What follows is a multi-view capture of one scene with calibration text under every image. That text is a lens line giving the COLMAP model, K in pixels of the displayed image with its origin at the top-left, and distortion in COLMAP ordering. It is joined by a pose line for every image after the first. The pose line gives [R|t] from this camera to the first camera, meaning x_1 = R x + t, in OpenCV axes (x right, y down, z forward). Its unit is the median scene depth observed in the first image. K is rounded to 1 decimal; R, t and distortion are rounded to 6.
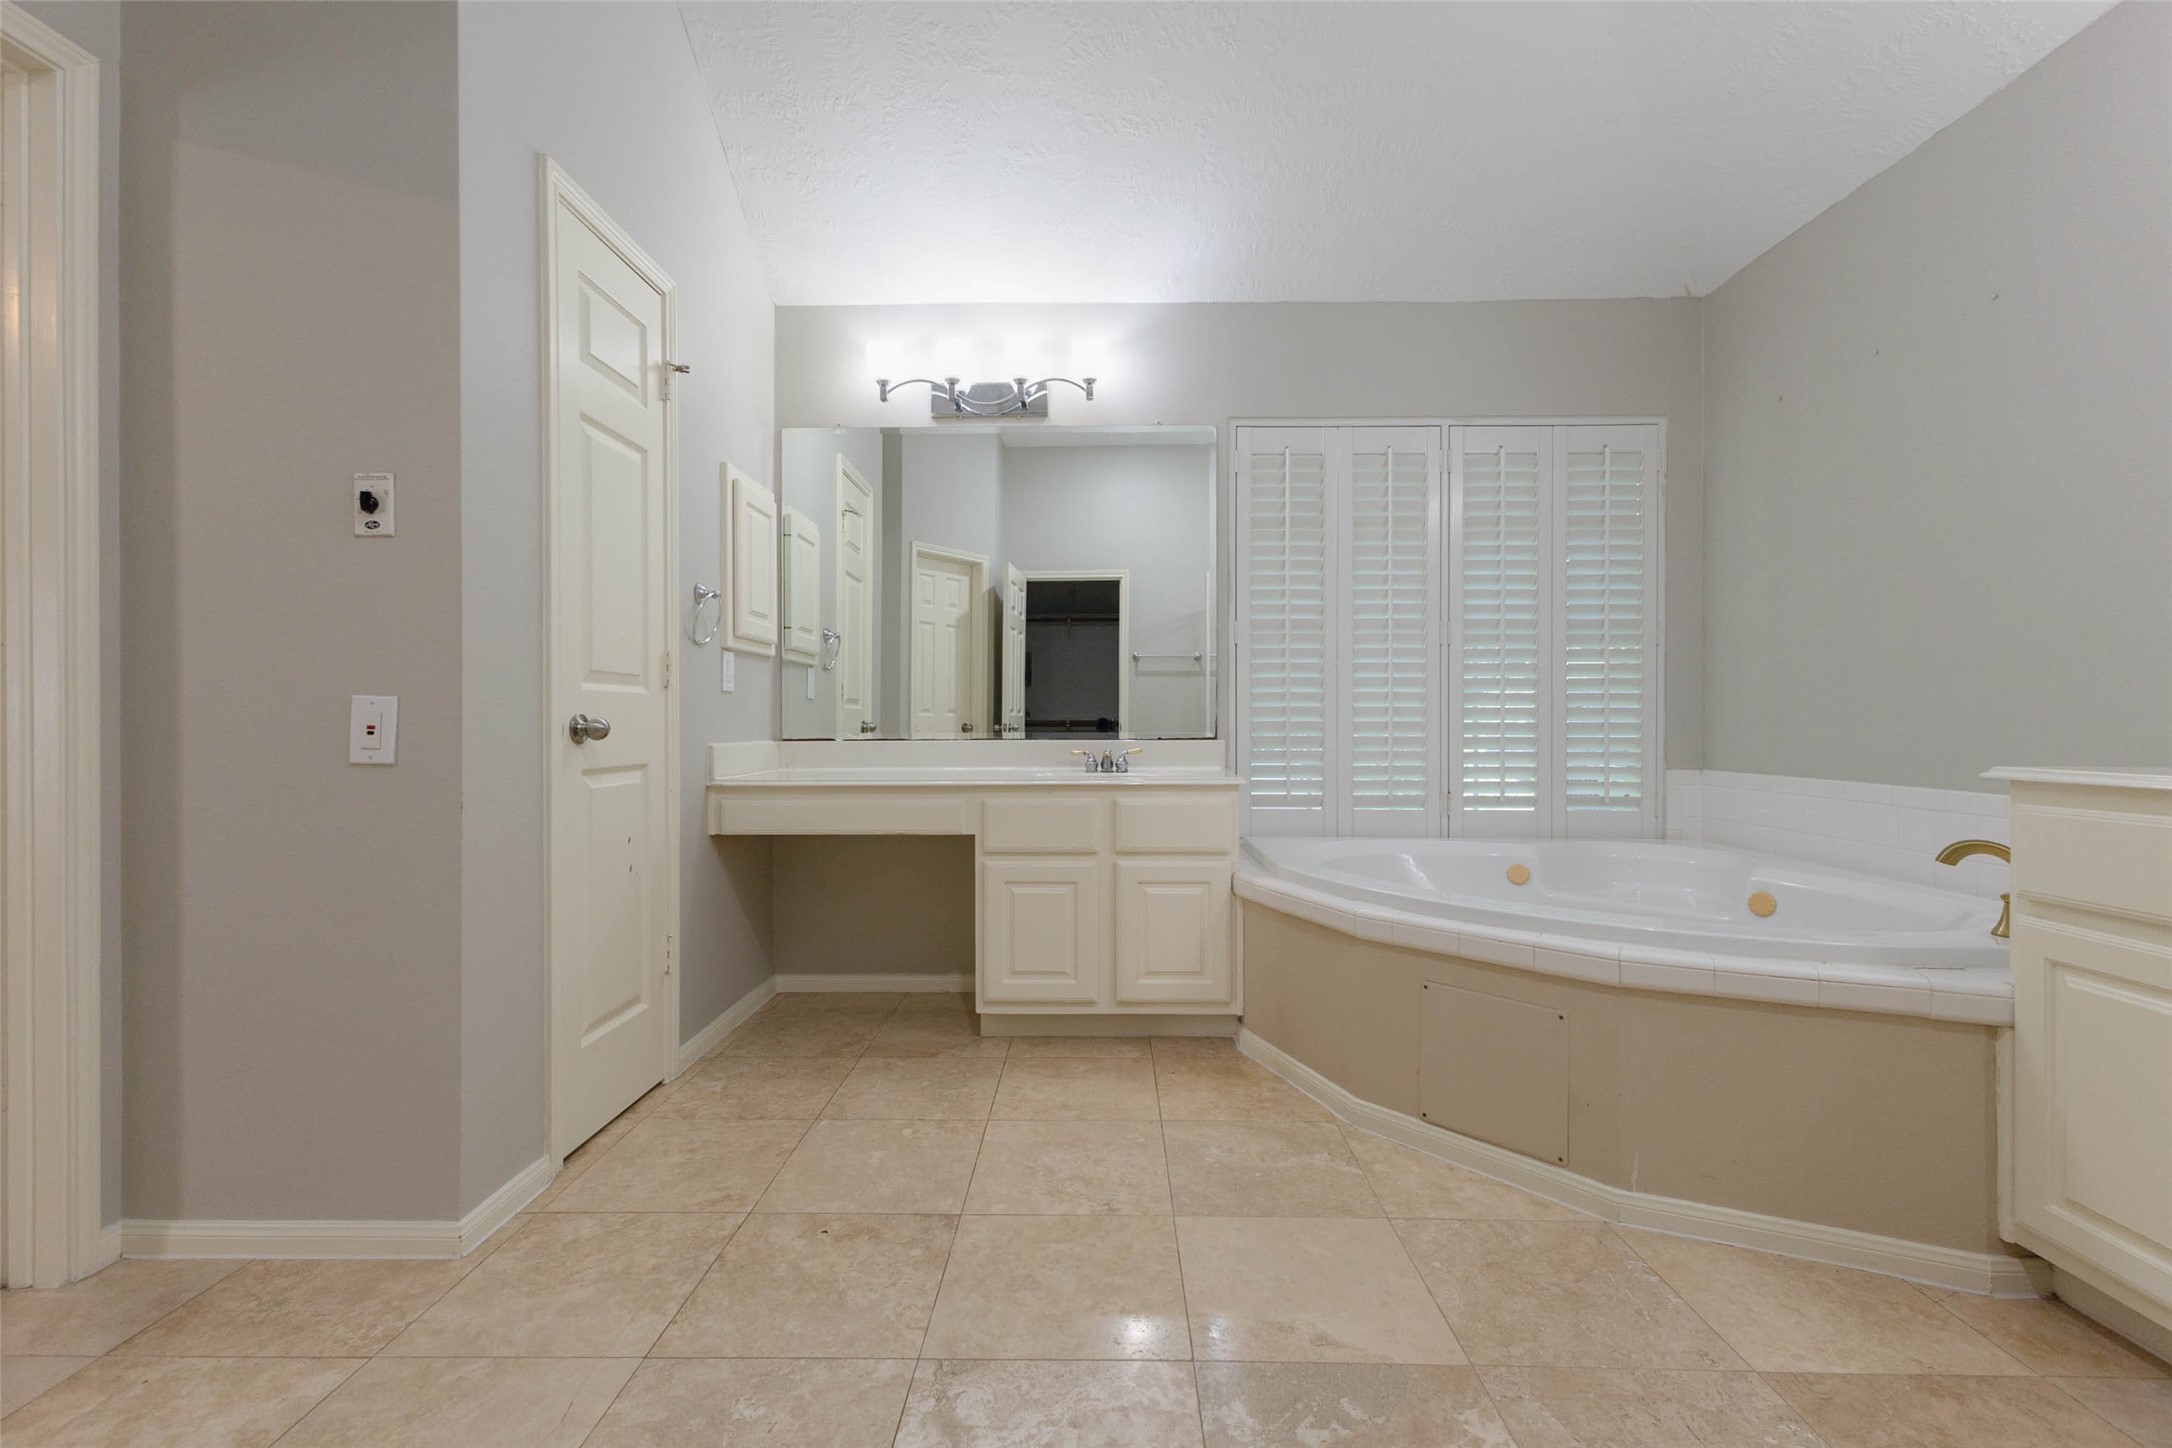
lens RADIAL K [[931.7, 0, 1083.4], [0, 931.7, 728.5], [0, 0, 1]] dist [0.005509, 0.000252]
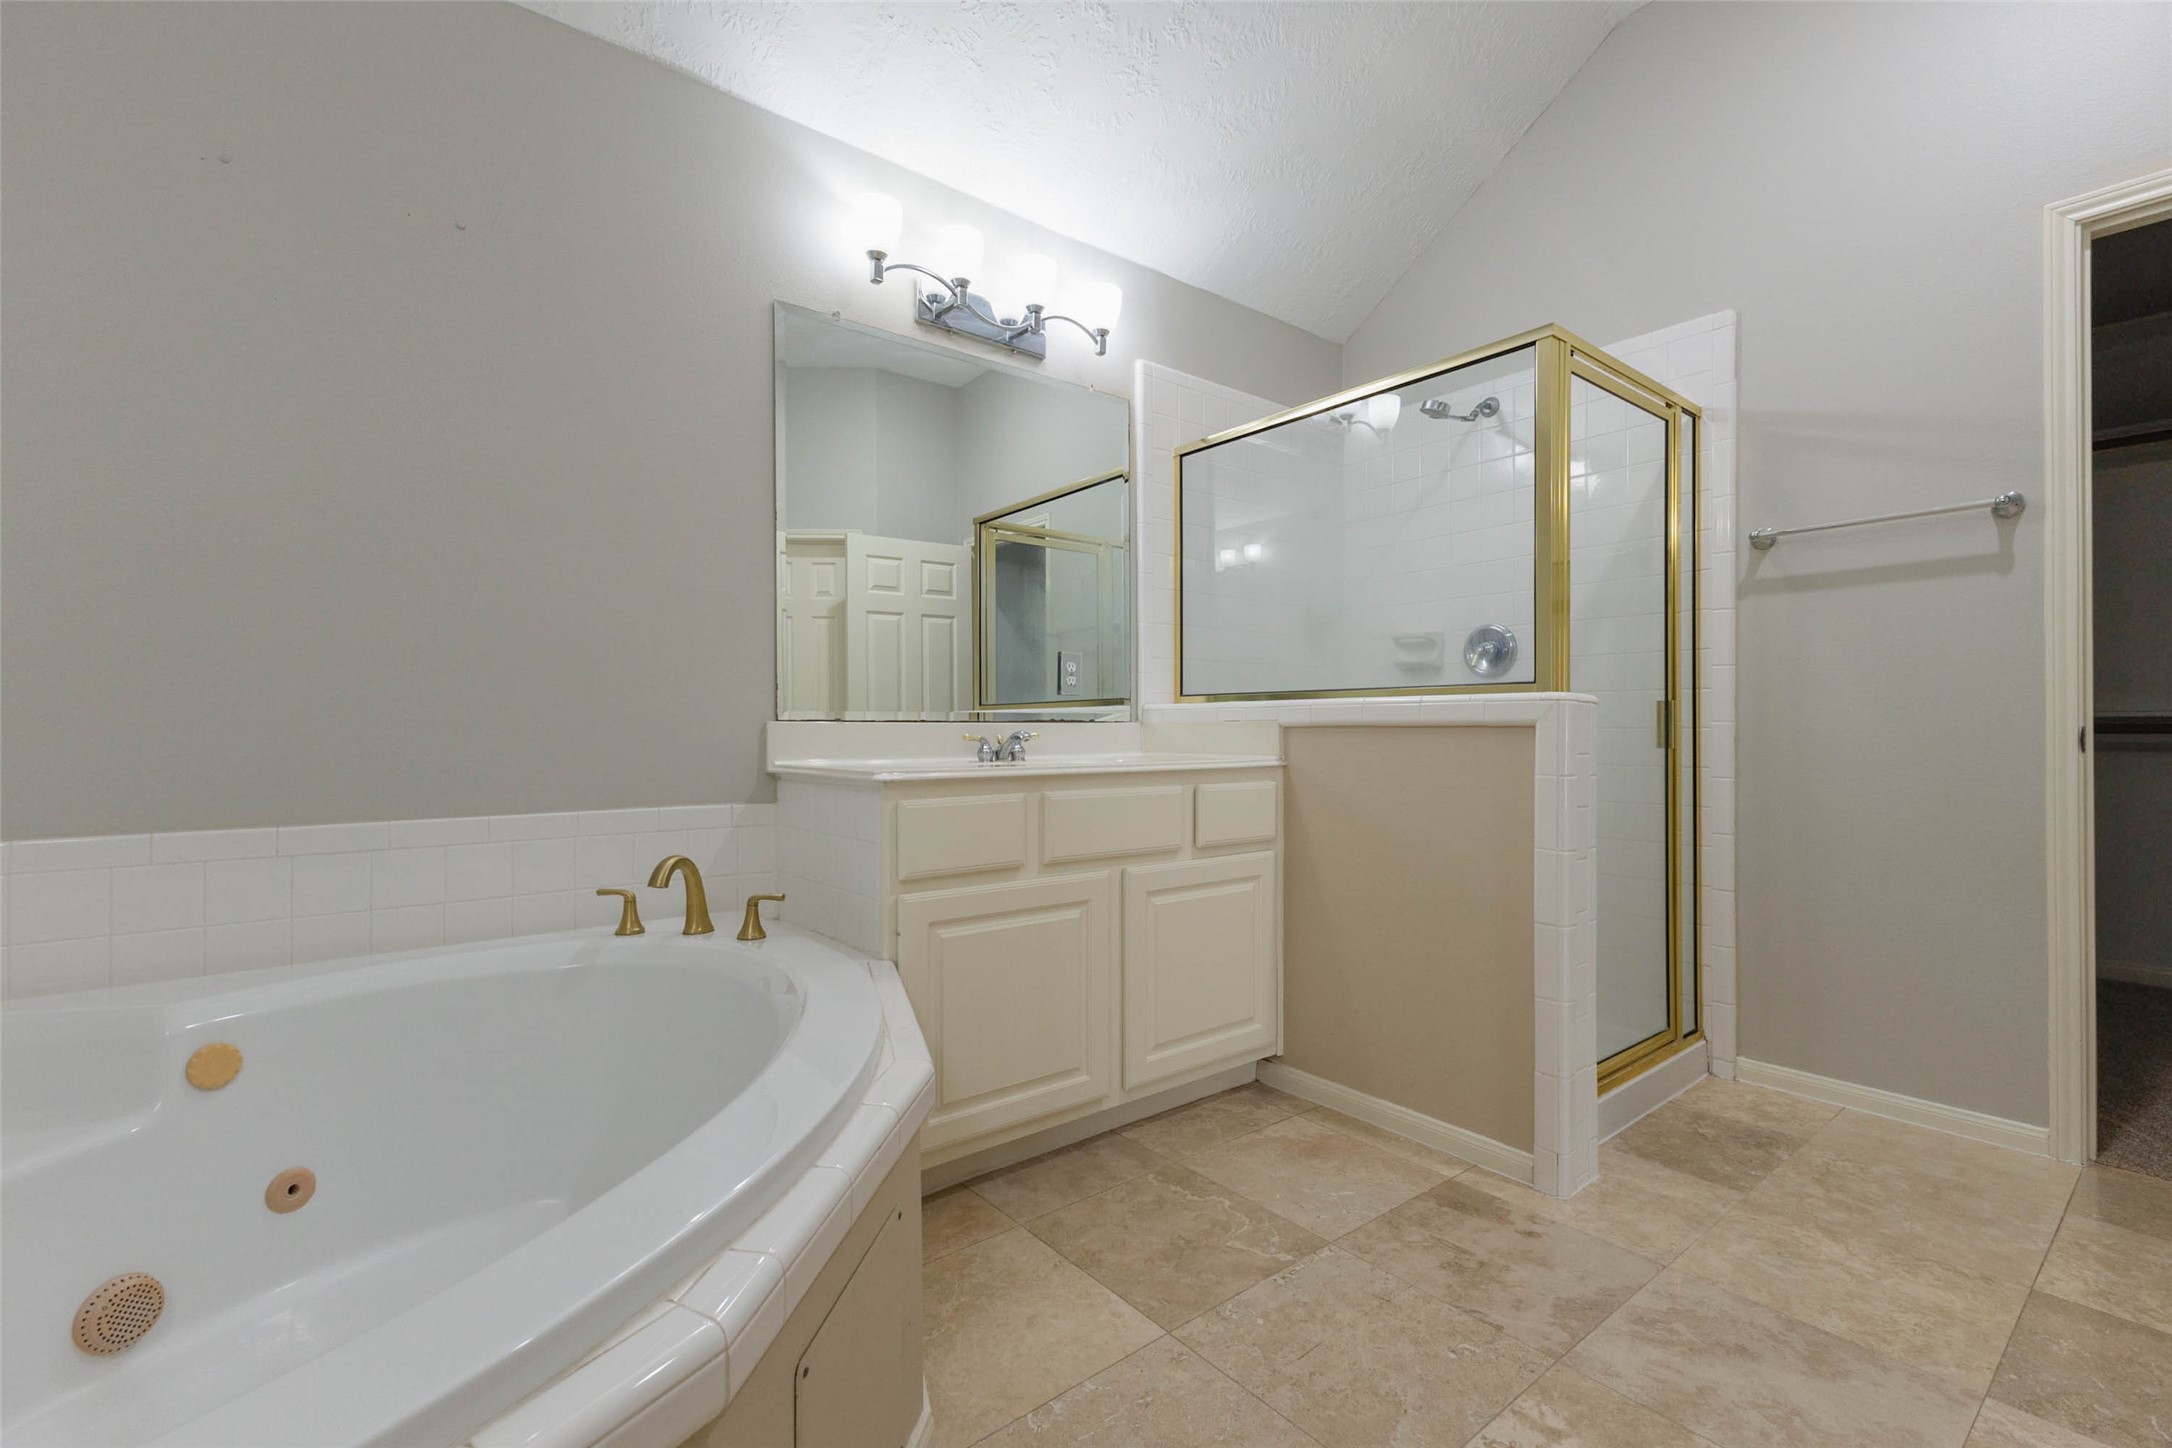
lens RADIAL K [[931.7, 0, 1083.4], [0, 931.7, 728.5], [0, 0, 1]] dist [0.005509, 0.000252]
pose [[-0.644192, -0.002144, 0.764861, -0.024712], [0.006464, 0.999945, 0.008247, -0.011725], [-0.764836, 0.010257, -0.644143, 1.084439]]
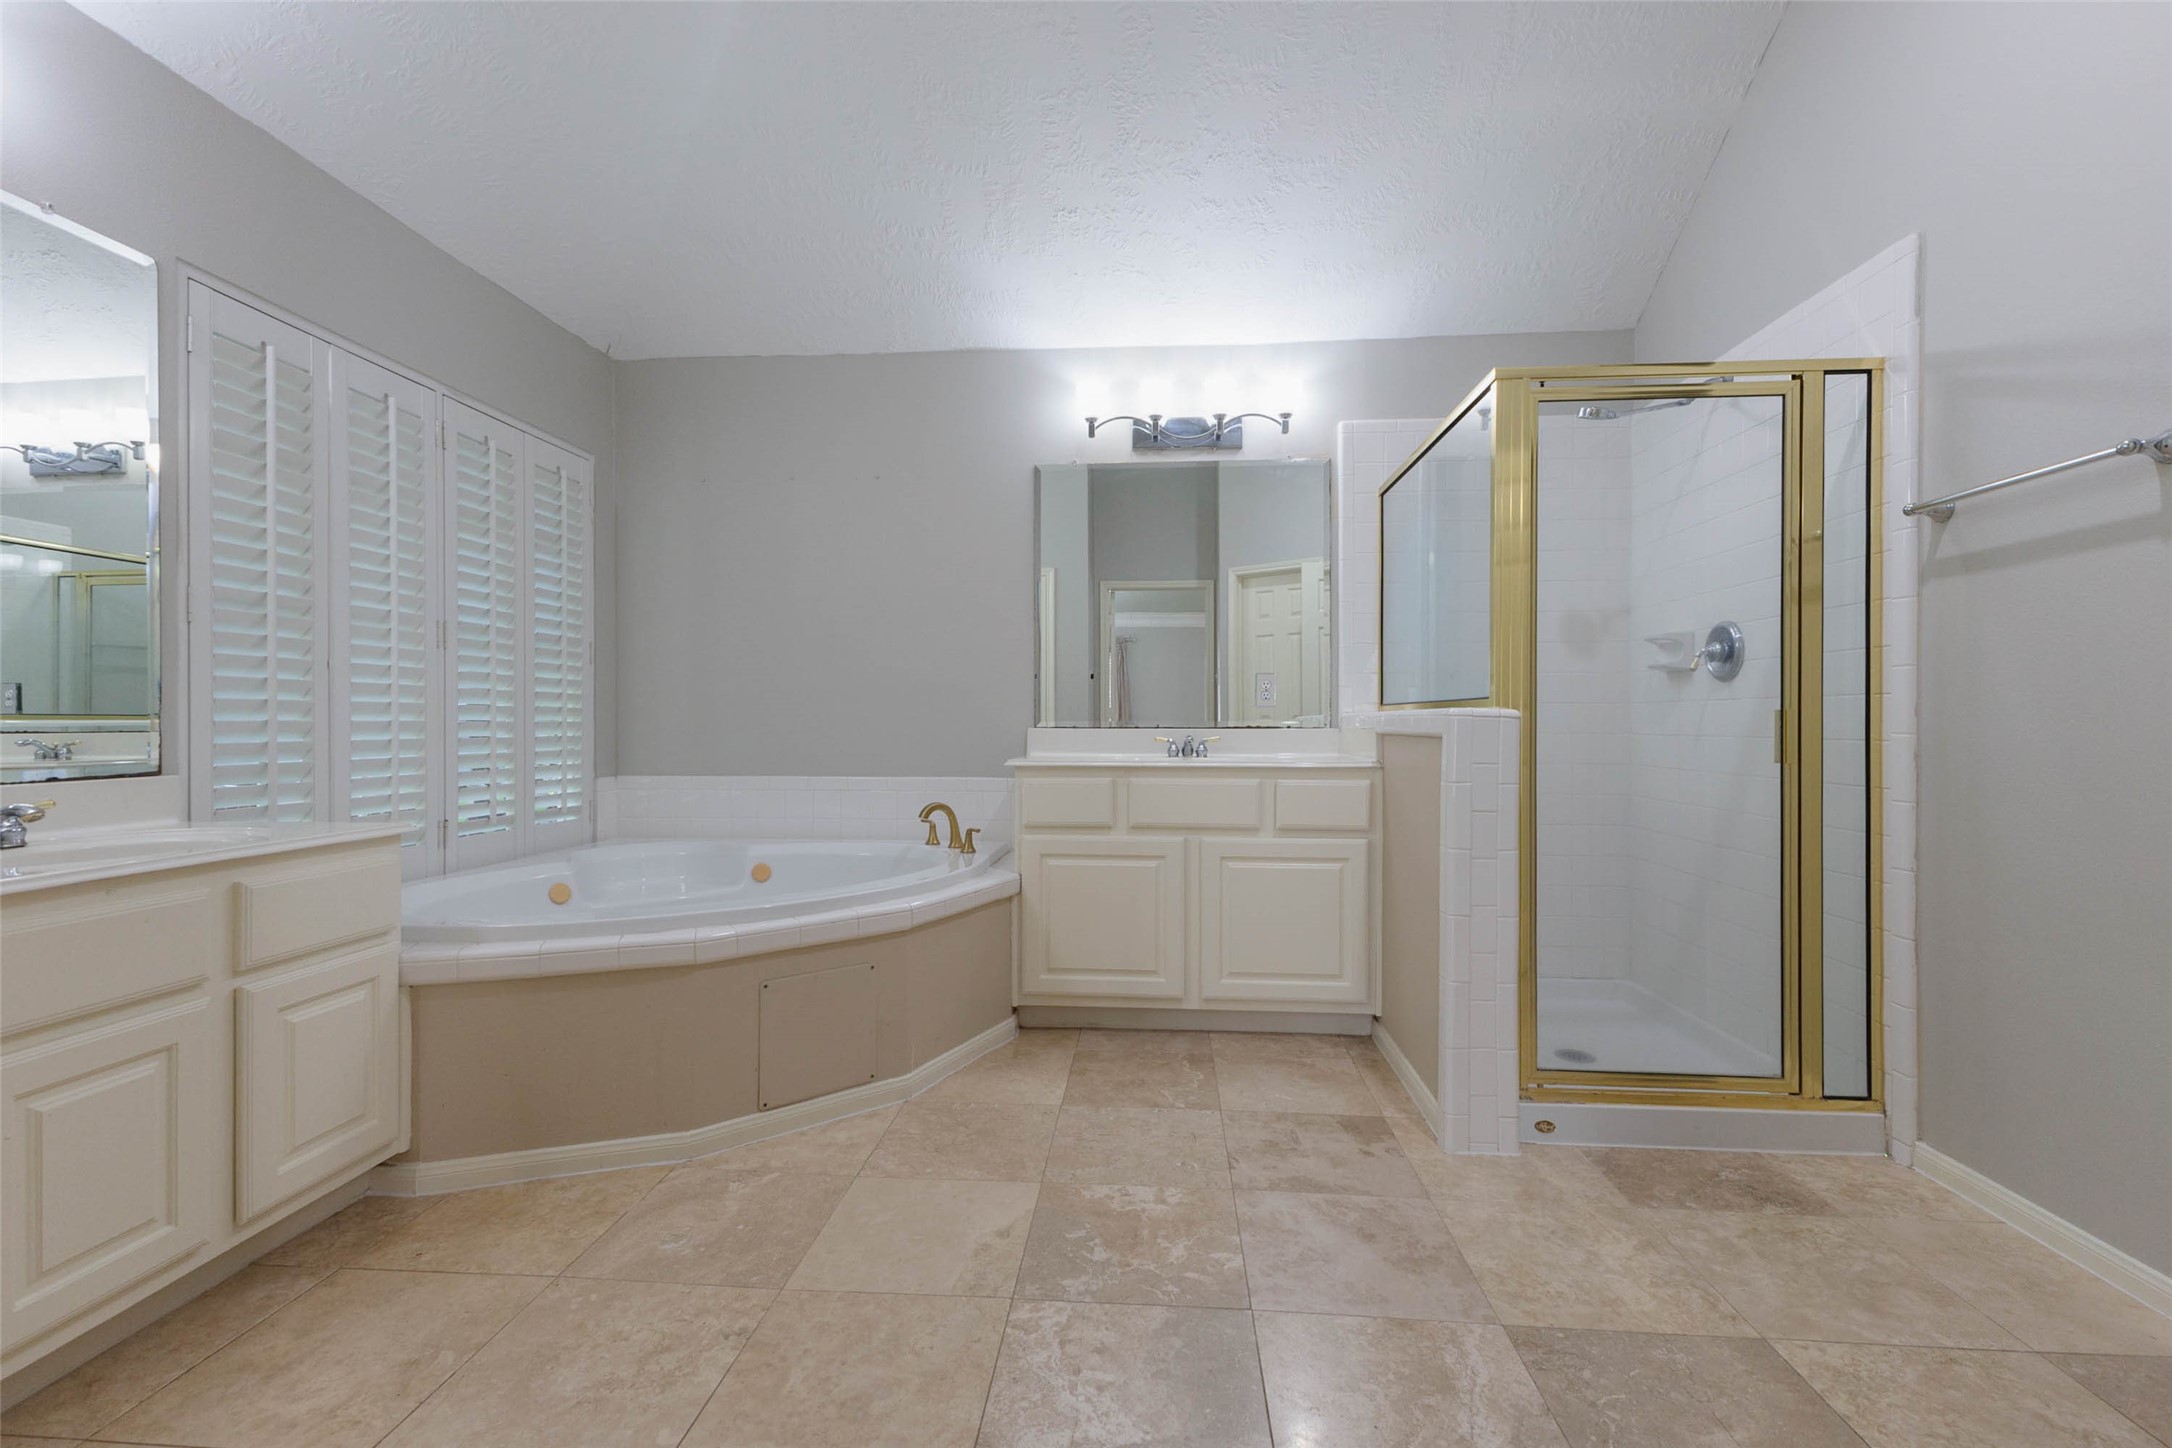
lens RADIAL K [[946.5, 0, 1091.3], [0, 946.5, 722.4], [0, 0, 1]] dist [0.007966, -0.000267]
pose [[0.050112, -0.003524, 0.998737, -0.659694], [0.009011, 0.999955, 0.003077, -0.027191], [-0.998703, 0.008846, 0.050141, 0.522289]]
